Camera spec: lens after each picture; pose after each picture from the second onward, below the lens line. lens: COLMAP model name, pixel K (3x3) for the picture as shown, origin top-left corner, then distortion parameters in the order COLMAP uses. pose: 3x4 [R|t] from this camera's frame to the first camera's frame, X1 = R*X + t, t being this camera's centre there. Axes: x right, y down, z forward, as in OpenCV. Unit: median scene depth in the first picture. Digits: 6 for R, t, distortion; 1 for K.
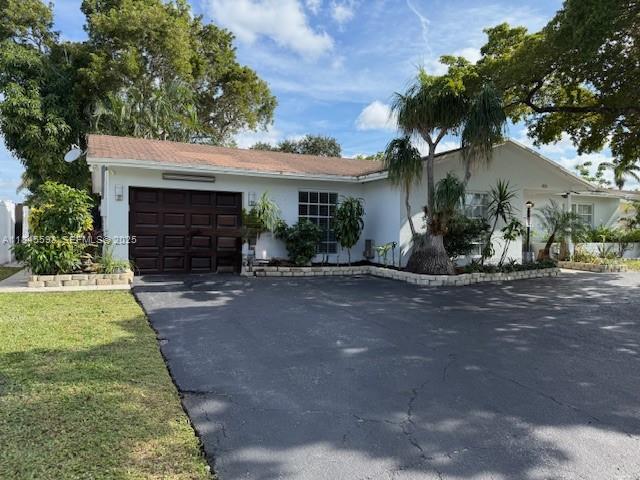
lens RADIAL K [[461.5, 0, 320.0], [0, 461.5, 240.0], [0, 0, 1]] dist [-0.002060, -0.004984]
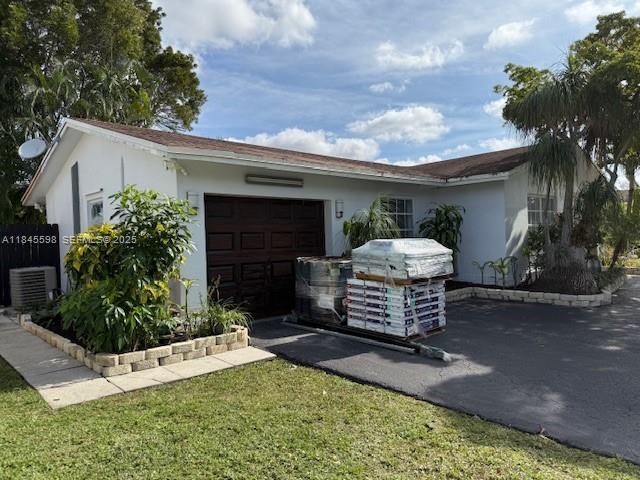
lens RADIAL K [[461.5, 0, 320.0], [0, 461.5, 240.0], [0, 0, 1]] dist [-0.002060, -0.004984]
pose [[0.948712, -0.039981, 0.313602, -0.411871], [0.045564, 0.998906, -0.010490, -0.032219], [-0.312840, 0.024241, 0.949497, 0.294109]]
